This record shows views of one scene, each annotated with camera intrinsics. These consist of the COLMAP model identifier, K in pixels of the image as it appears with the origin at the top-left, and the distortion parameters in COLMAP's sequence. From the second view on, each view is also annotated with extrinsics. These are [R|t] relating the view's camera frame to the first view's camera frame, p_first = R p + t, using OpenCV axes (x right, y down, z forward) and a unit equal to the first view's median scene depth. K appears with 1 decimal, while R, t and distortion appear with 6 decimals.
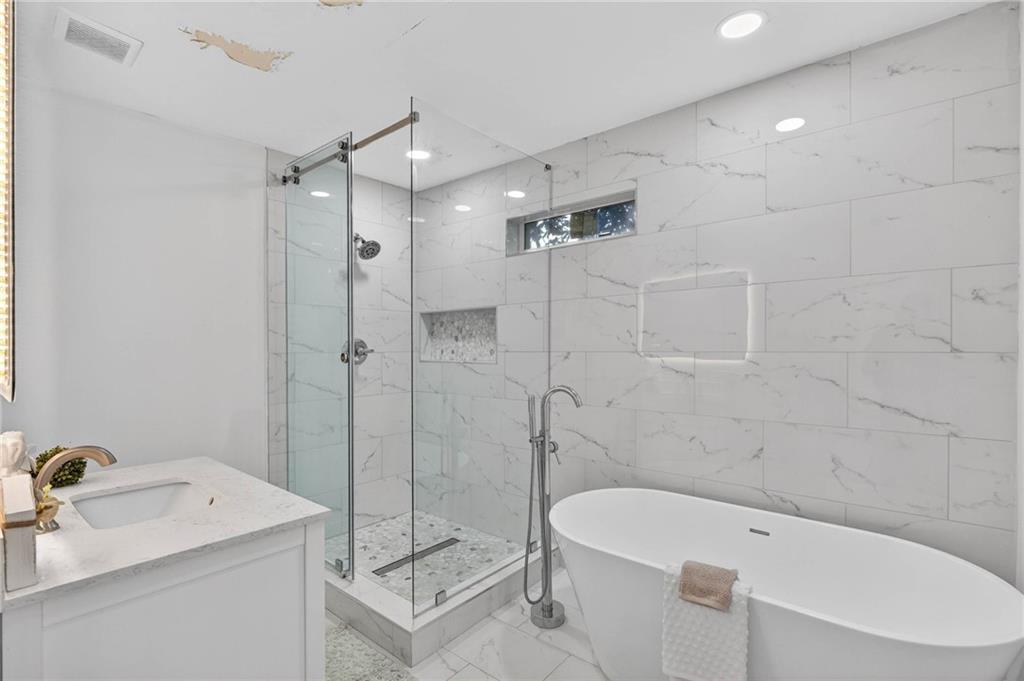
lens RADIAL K [[476.6, 0, 512.0], [0, 476.6, 340.5], [0, 0, 1]] dist [-0.005386, 0.000151]
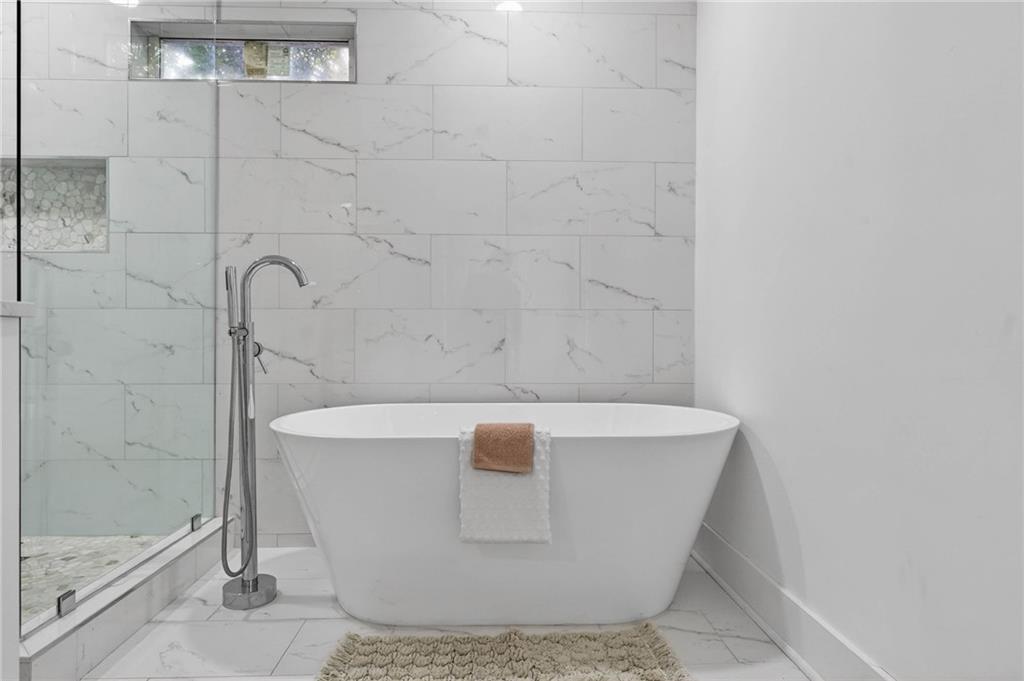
lens RADIAL K [[624.7, 0, 512.0], [0, 624.7, 340.5], [0, 0, 1]] dist [-0.000024, 0.002172]
pose [[0.743011, 0.010647, 0.669195, -0.253488], [-0.010715, 0.999935, -0.004012, 0.223004], [-0.669194, -0.004190, 0.743076, 0.093848]]
